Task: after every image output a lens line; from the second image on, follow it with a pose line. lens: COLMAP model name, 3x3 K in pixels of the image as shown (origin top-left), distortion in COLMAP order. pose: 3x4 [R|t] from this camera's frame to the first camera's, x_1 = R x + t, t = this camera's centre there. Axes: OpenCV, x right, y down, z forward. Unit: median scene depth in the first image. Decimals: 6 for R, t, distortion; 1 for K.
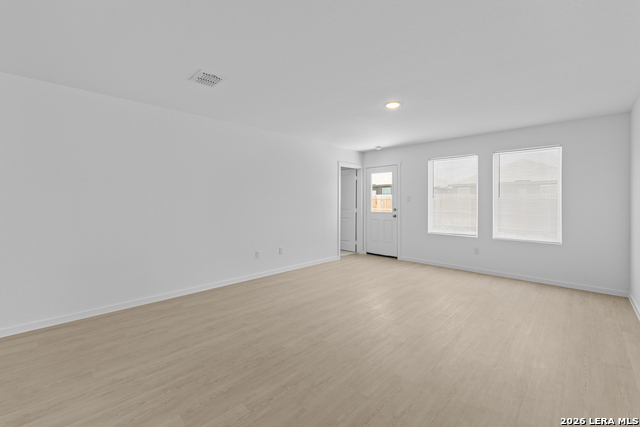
lens RADIAL K [[264.5, 0, 321.5], [0, 264.5, 202.5], [0, 0, 1]] dist [-0.007720, -0.000923]
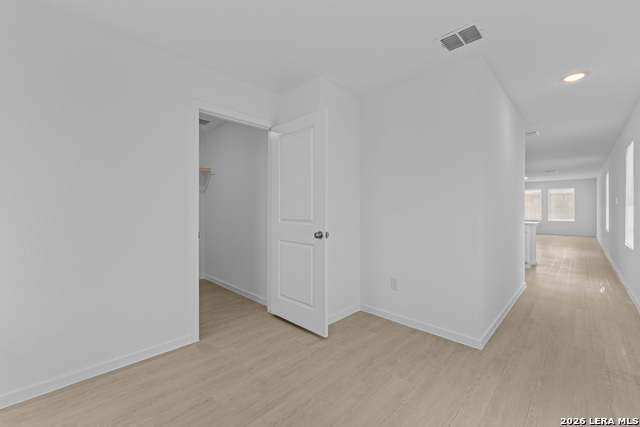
lens RADIAL K [[264.5, 0, 329.2], [0, 264.5, 209.7], [0, 0, 1]] dist [-0.007720, -0.000923]
pose [[0.999835, -0.009802, 0.015311, -1.366358], [0.009830, 0.999950, -0.001710, 0.005896], [-0.015293, 0.001860, 0.999881, -1.381967]]
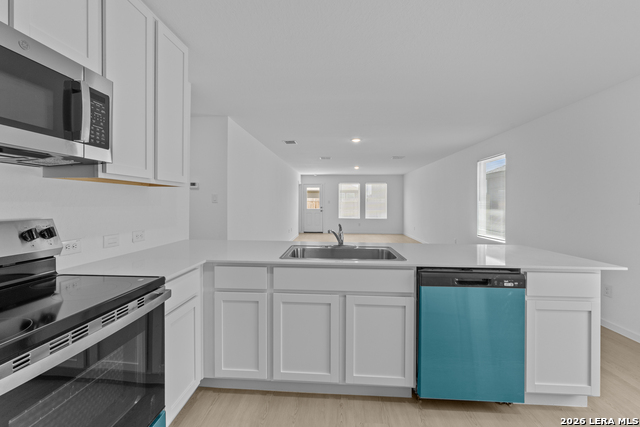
lens RADIAL K [[264.5, 0, 317.6], [0, 264.5, 205.6], [0, 0, 1]] dist [-0.007720, -0.000923]
pose [[0.765479, -0.004879, 0.643443, -1.076994], [0.000405, 0.999975, 0.007100, 0.000476], [-0.643461, -0.005174, 0.765461, -0.500002]]
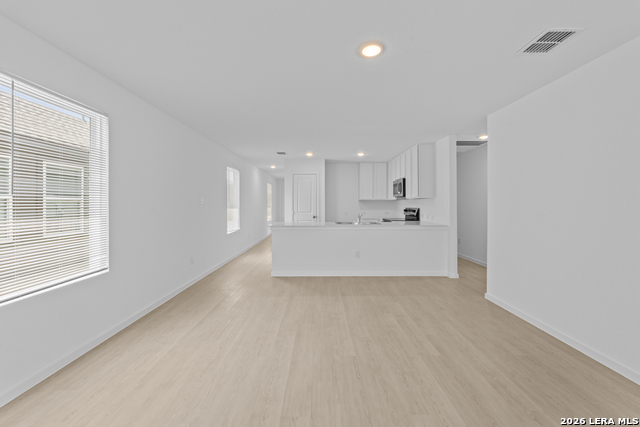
lens RADIAL K [[264.5, 0, 315.3], [0, 264.5, 207.0], [0, 0, 1]] dist [-0.007720, -0.000923]
pose [[-0.727321, 0.003185, -0.686290, -0.065532], [-0.005998, 0.999922, 0.010996, -0.000706], [0.686271, 0.012114, -0.727245, 0.337514]]
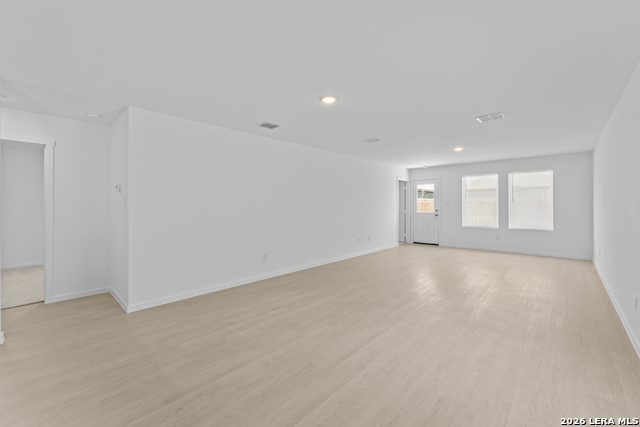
lens RADIAL K [[264.5, 0, 320.6], [0, 264.5, 204.8], [0, 0, 1]] dist [-0.007720, -0.000923]
pose [[0.999648, -0.006042, 0.025850, -0.411685], [0.006192, 0.999964, -0.005736, 0.000483], [-0.025815, 0.005894, 0.999649, -0.427841]]
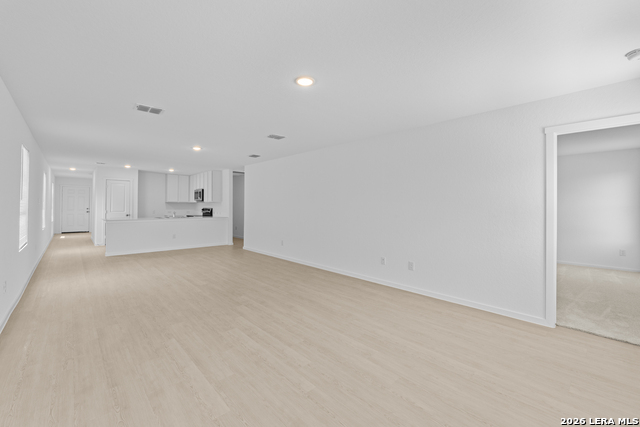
lens RADIAL K [[264.5, 0, 318.8], [0, 264.5, 202.7], [0, 0, 1]] dist [-0.007720, -0.000923]
pose [[-0.044276, -0.019185, -0.998835, 0.592417], [-0.013783, 0.999732, -0.018591, 0.000973], [0.998924, 0.012944, -0.044528, 0.623145]]
